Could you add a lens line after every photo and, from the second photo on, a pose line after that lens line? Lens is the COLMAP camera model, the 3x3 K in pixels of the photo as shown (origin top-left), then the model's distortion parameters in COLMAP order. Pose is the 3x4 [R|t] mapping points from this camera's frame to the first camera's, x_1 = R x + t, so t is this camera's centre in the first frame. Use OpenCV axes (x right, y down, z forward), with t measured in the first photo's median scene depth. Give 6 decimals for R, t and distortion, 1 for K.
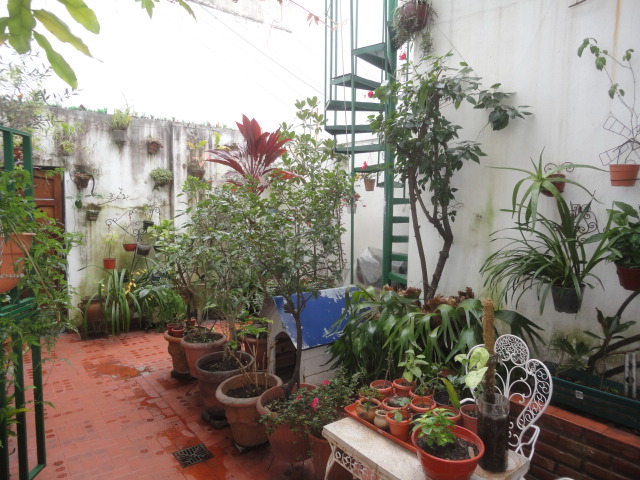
lens RADIAL K [[435.3, 0, 321.3], [0, 435.3, 239.5], [0, 0, 1]] dist [-0.001606, 0.008192]
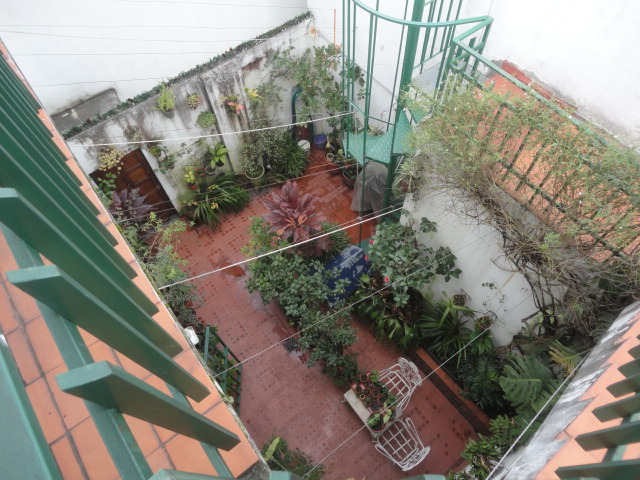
lens RADIAL K [[435.3, 0, 320.7], [0, 435.3, 241.1], [0, 0, 1]] dist [-0.001606, 0.008192]
pose [[0.998665, -0.014558, -0.049560, 0.000981], [0.049148, 0.563007, 0.824989, -0.947604], [0.015892, -0.826324, 0.562971, 0.055502]]
